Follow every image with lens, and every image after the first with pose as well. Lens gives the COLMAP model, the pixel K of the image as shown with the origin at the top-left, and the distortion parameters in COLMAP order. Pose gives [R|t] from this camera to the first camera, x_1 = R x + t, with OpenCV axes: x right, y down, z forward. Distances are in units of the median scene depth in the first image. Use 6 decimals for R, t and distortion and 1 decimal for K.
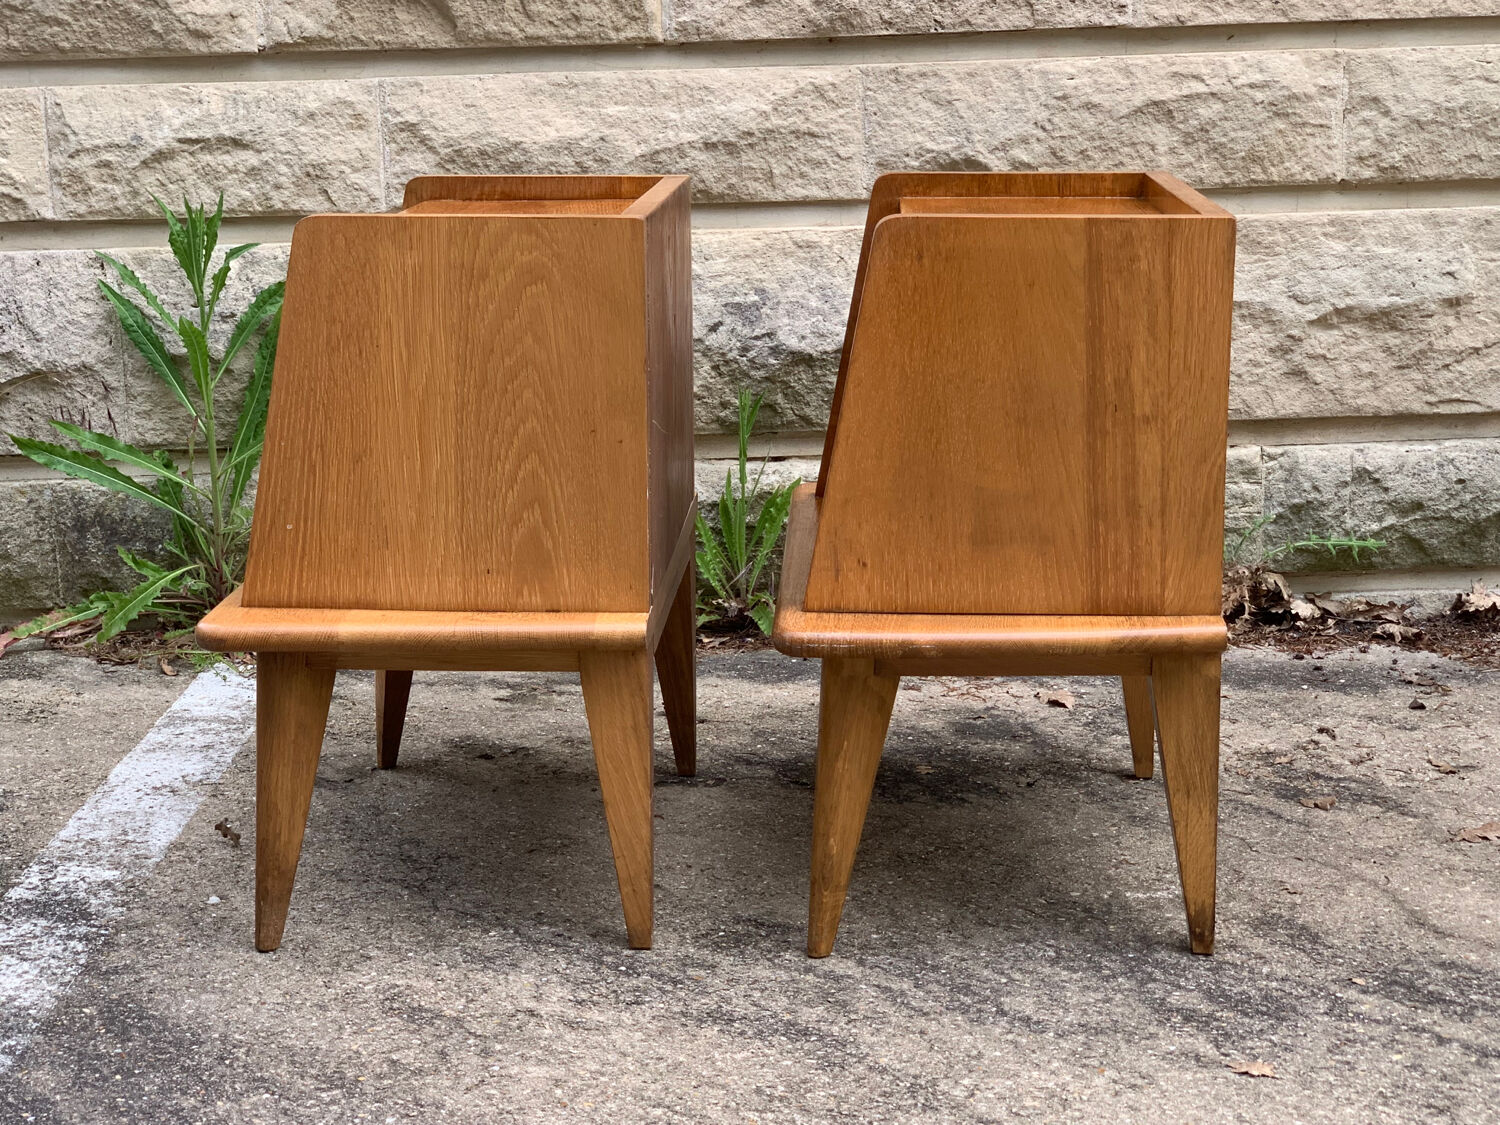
lens RADIAL K [[2550.4, 0, 714.7], [0, 2550.4, 523.9], [0, 0, 1]] dist [0.042268, 0.000000]
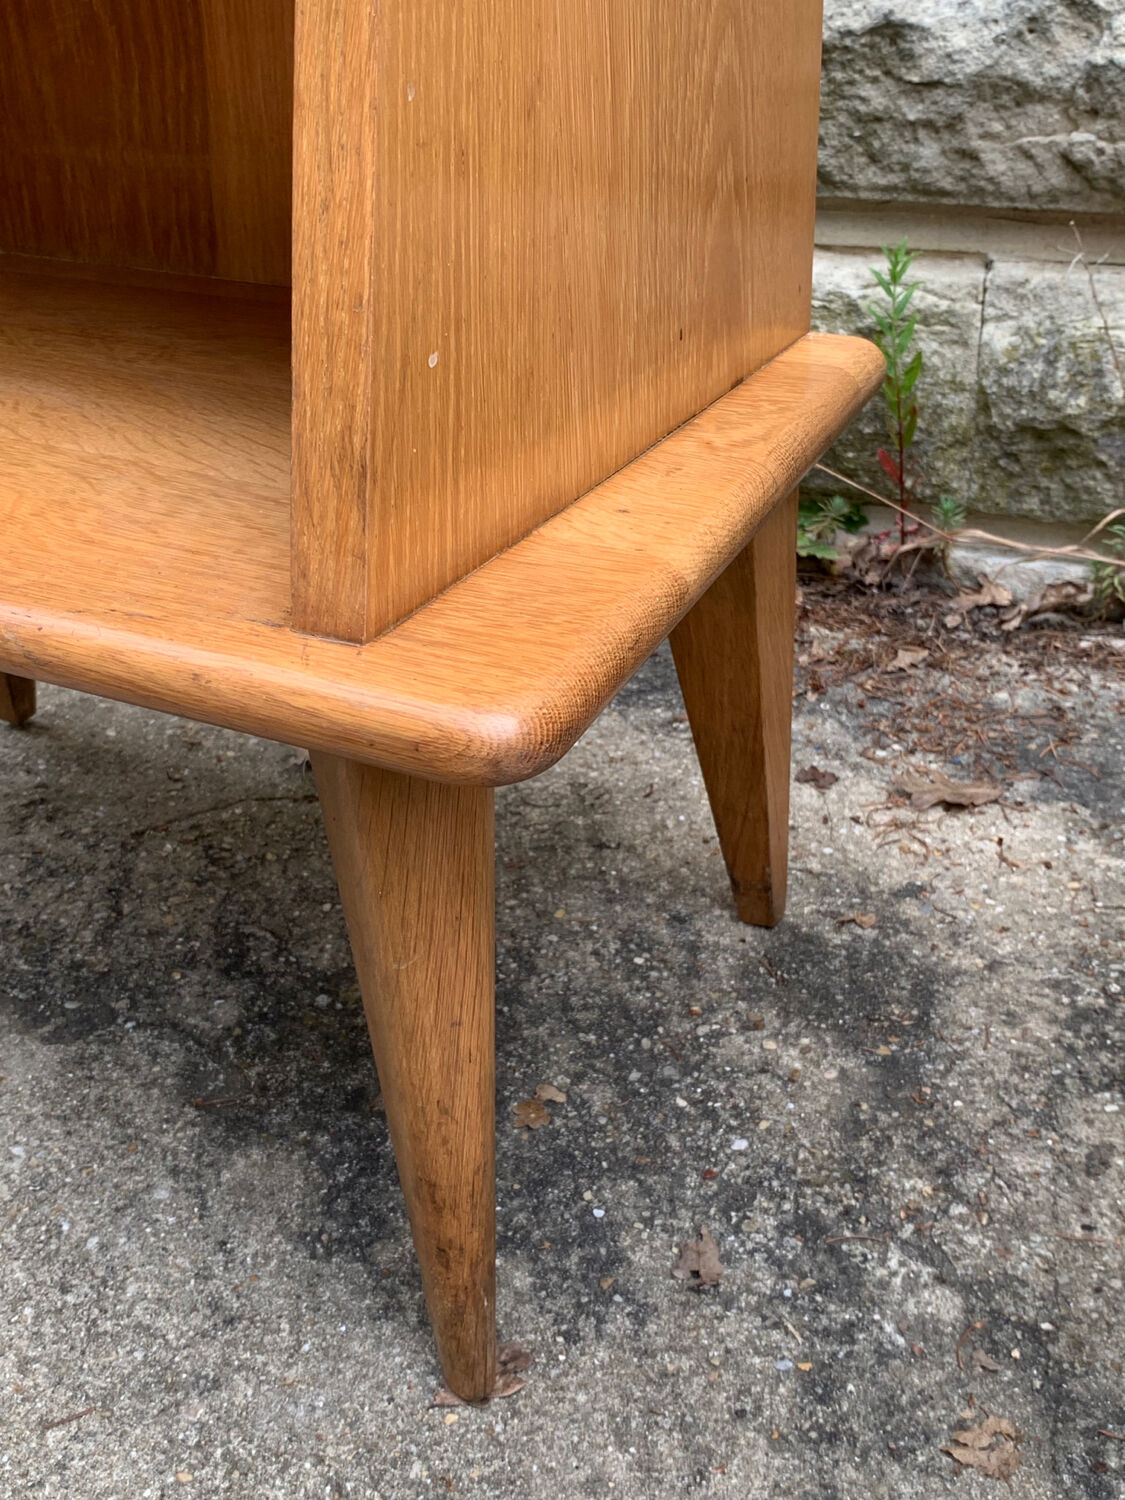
lens RADIAL K [[1810.5, 0, 556.0], [0, 1810.5, 743.7], [0, 0, 1]] dist [0.024350, 0.000000]
pose [[0.886809, 0.204745, -0.414306, 0.165293], [-0.071778, 0.946646, 0.314181, -0.044224], [0.456528, -0.248881, 0.854190, 0.651584]]
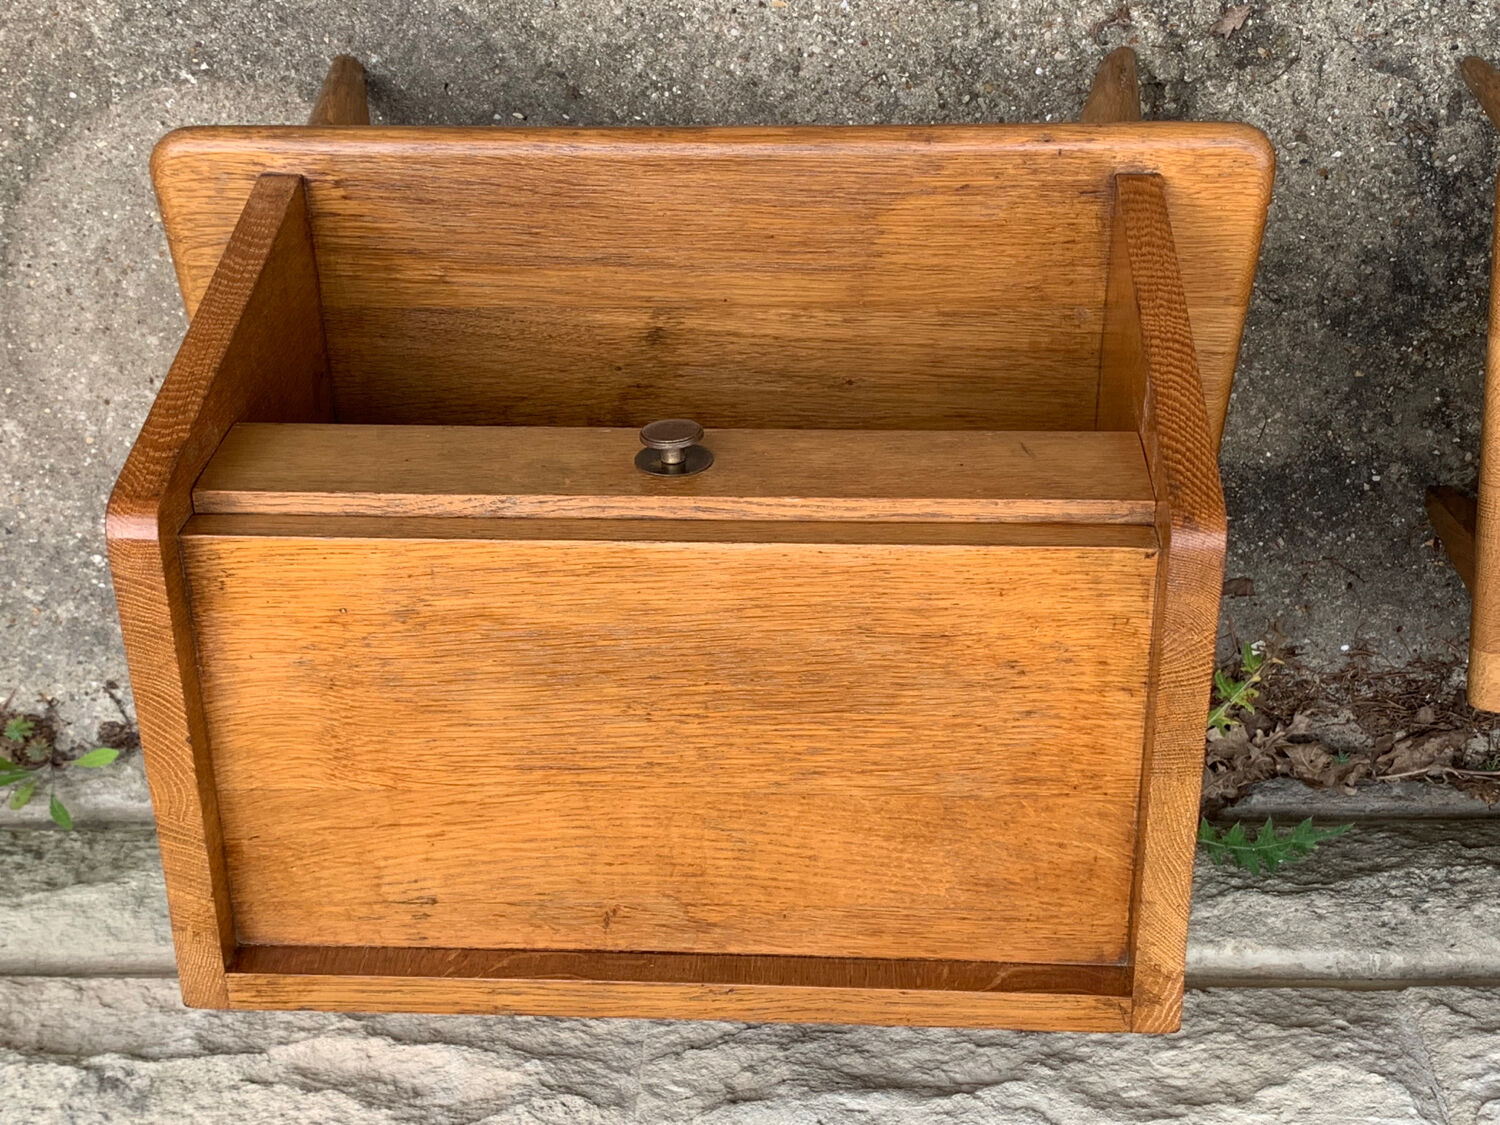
lens RADIAL K [[2158.4, 0, 759.8], [0, 2158.4, 559.8], [0, 0, 1]] dist [0.063333, 0.000000]
pose [[-0.998478, -0.012010, 0.053822, 0.265410], [0.050537, -0.589881, 0.805908, -0.371790], [0.022070, 0.807401, 0.589590, 0.668083]]
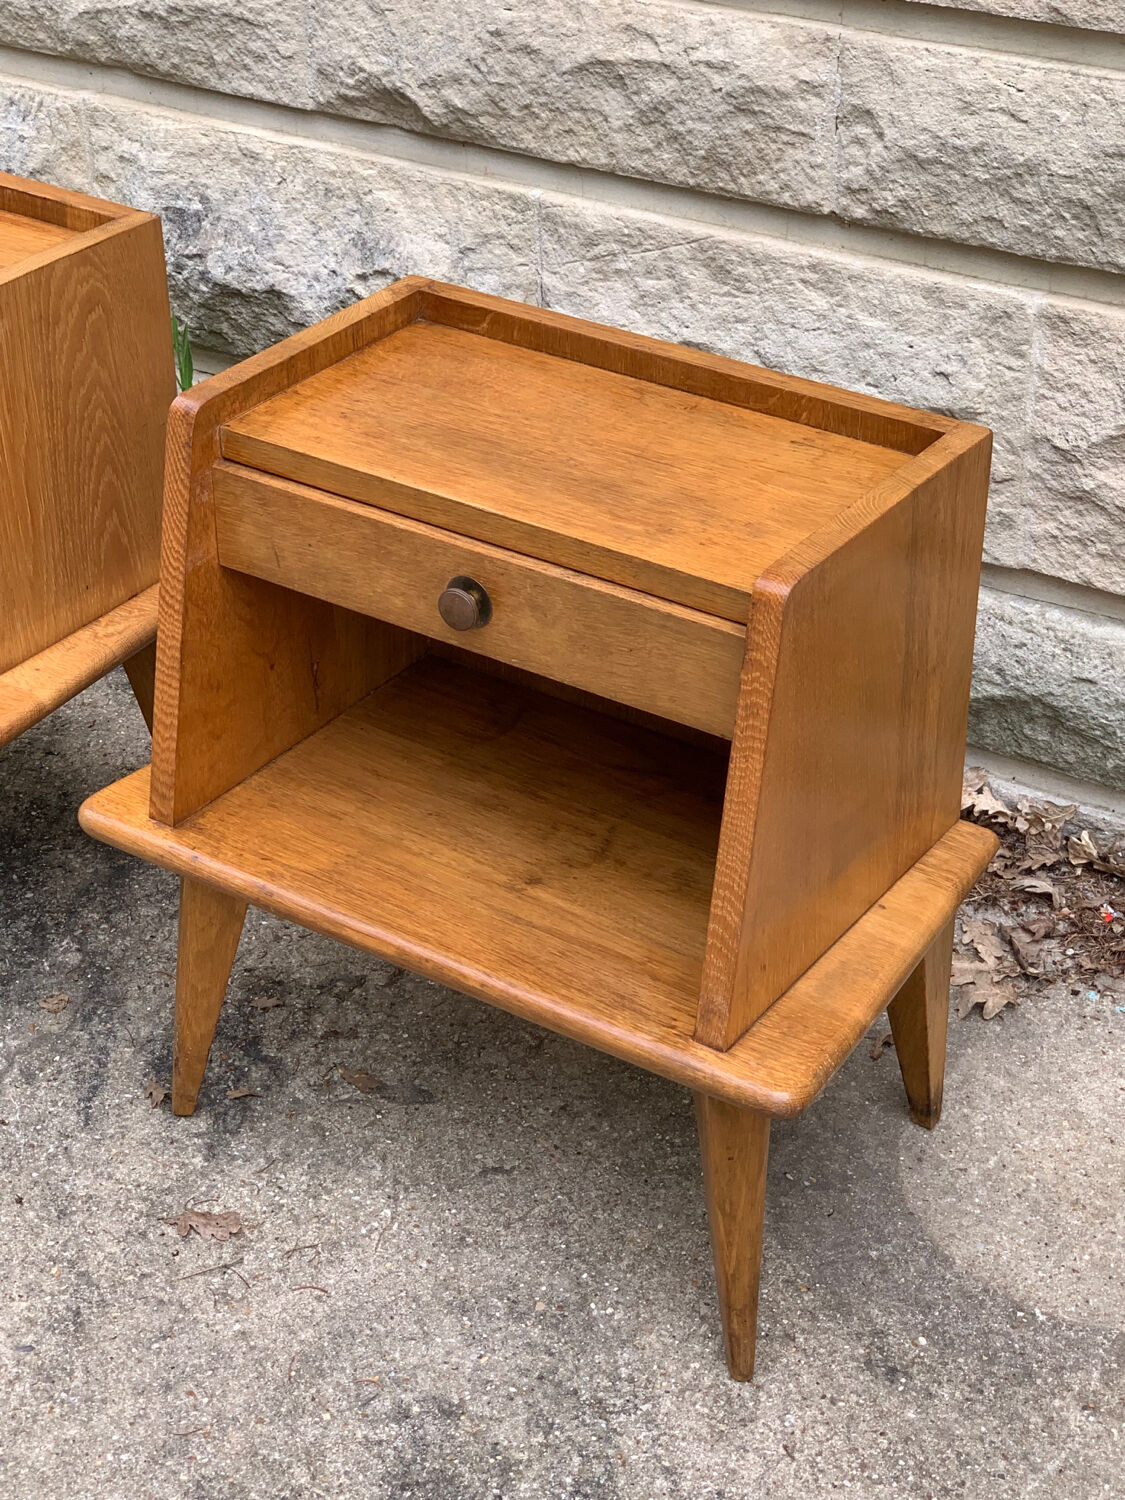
lens RADIAL K [[2678.3, 0, 622.4], [0, 2678.3, 737.4], [0, 0, 1]] dist [0.017983, 0.000000]
pose [[0.834581, 0.297324, -0.463760, 0.591051], [-0.116391, 0.918010, 0.379093, -0.278649], [0.538450, -0.262406, 0.800759, 0.334333]]
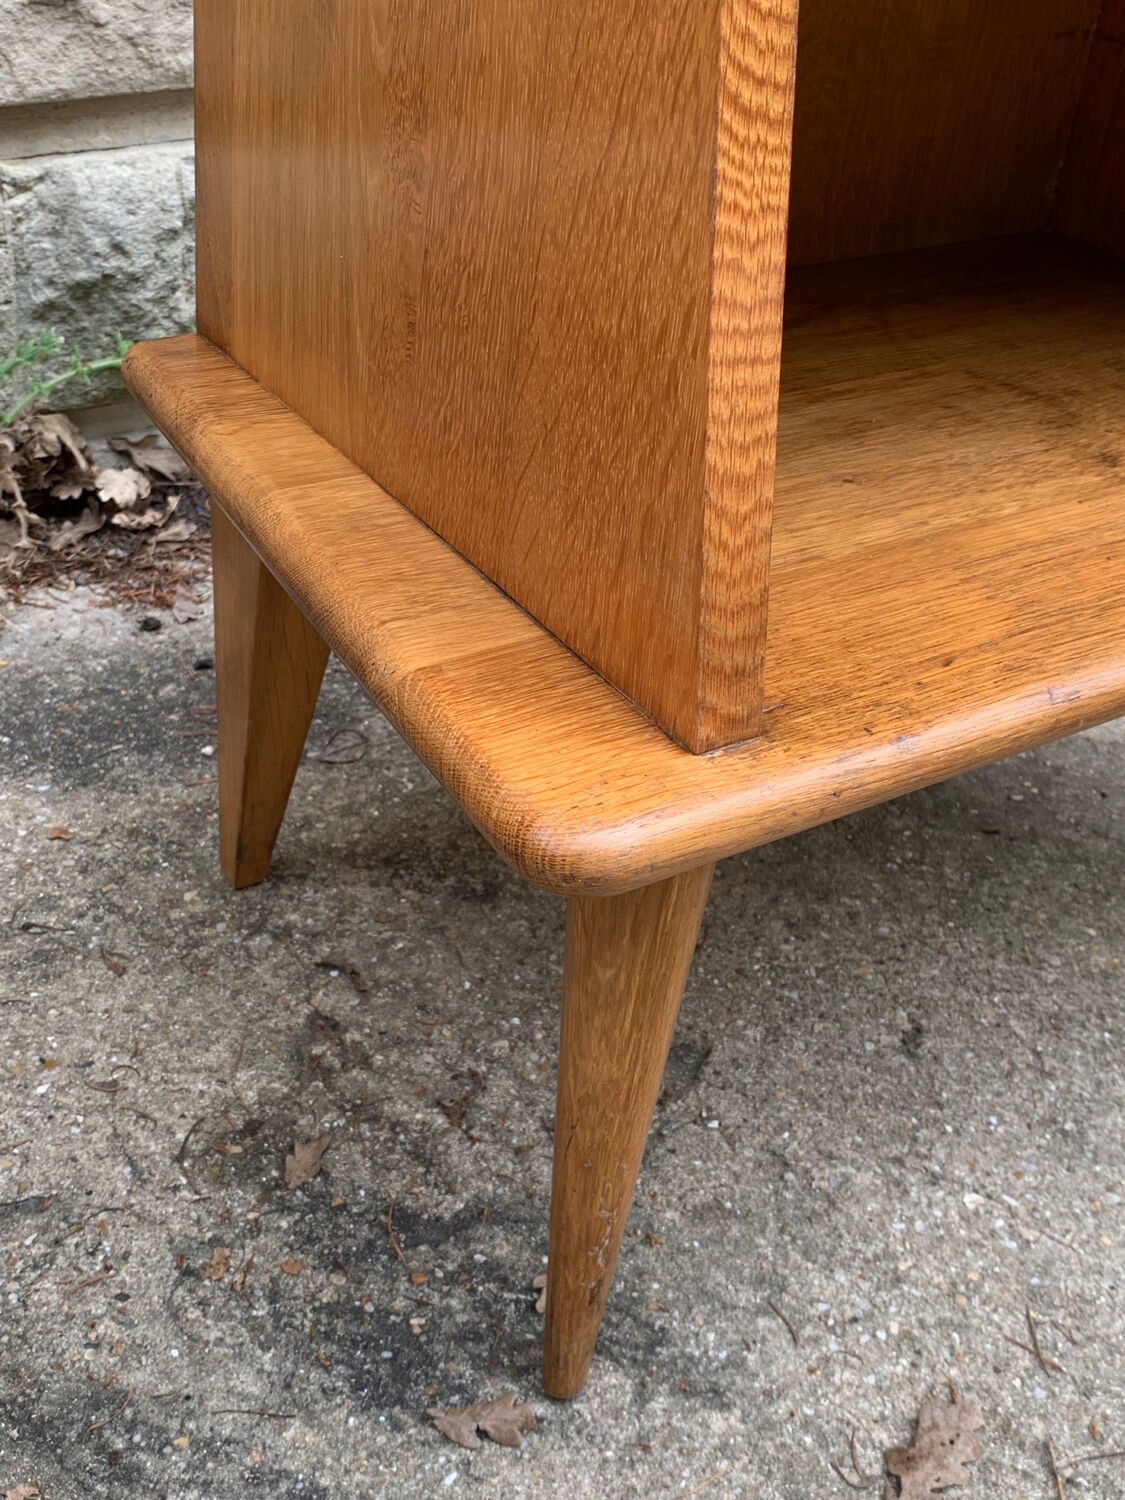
lens RADIAL K [[1790.2, 0, 566.5], [0, 1790.2, 733.3], [0, 0, 1]] dist [-0.015742, 0.000000]
pose [[0.829413, -0.234494, 0.507038, 0.111380], [0.005494, 0.911014, 0.412338, -0.072499], [-0.558609, -0.339213, 0.756895, 0.670317]]
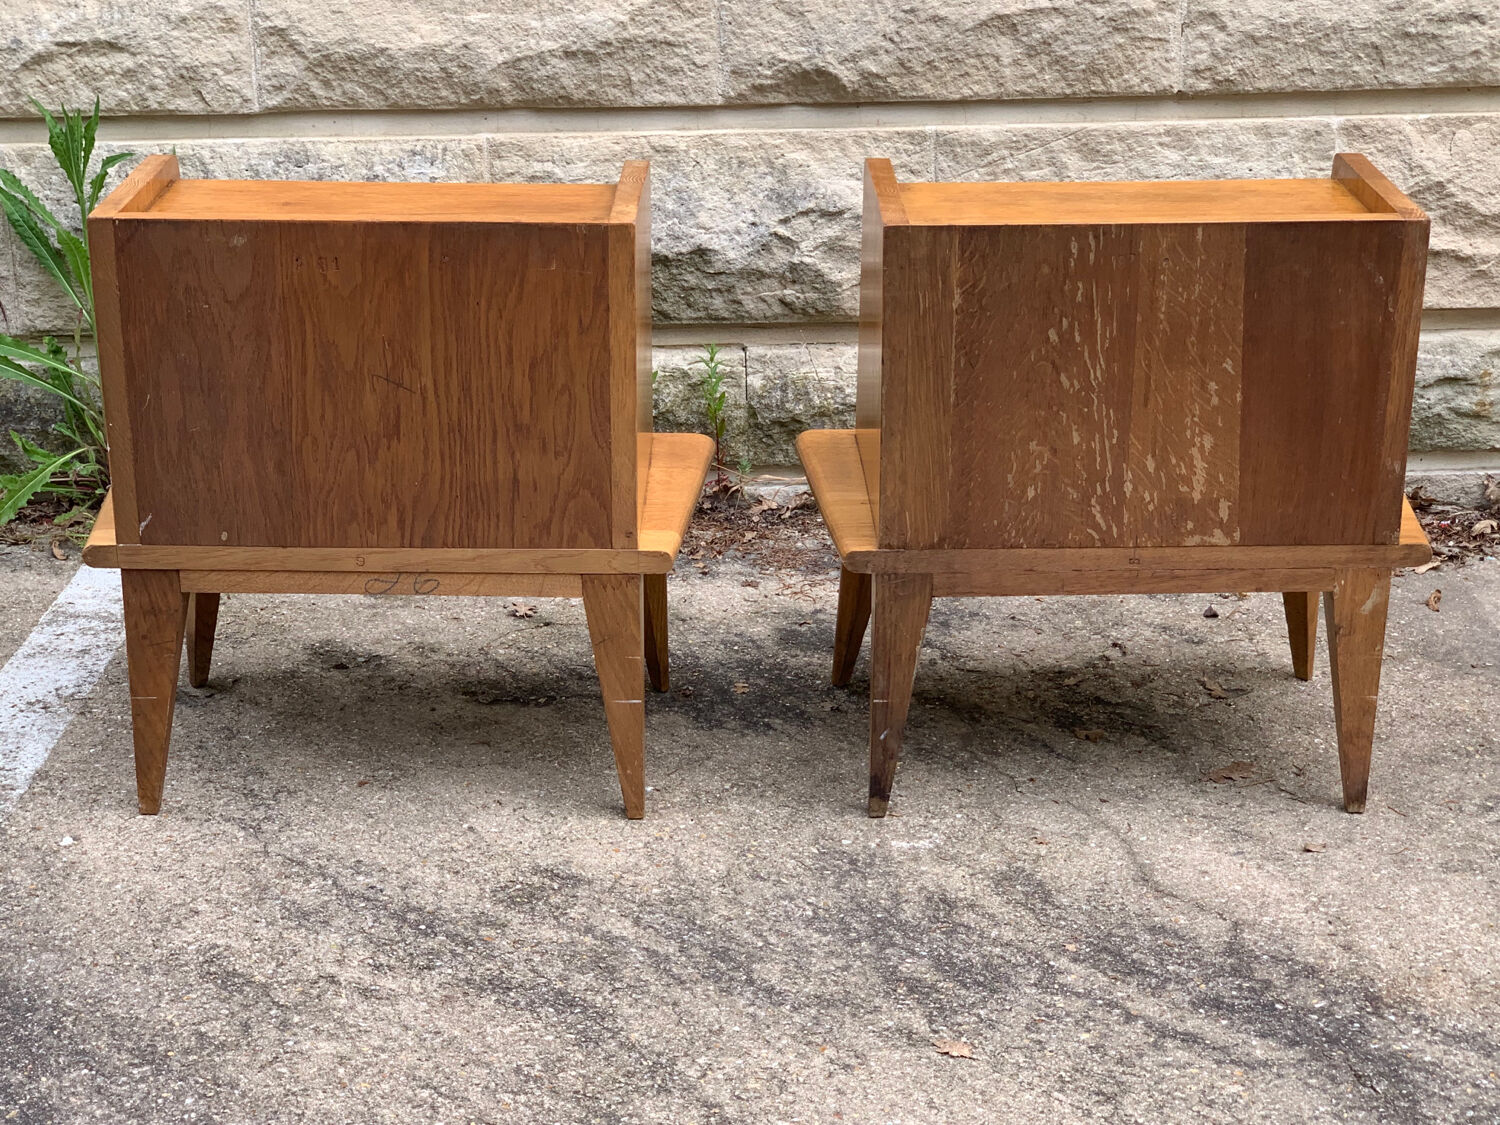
lens RADIAL K [[2550.4, 0, 746.0], [0, 2550.4, 539.0], [0, 0, 1]] dist [0.042268, 0.000000]
pose [[0.999952, 0.009215, 0.003325, 0.068011], [-0.009616, 0.988126, 0.153342, -0.113161], [-0.001873, -0.153366, 0.988168, -0.054729]]
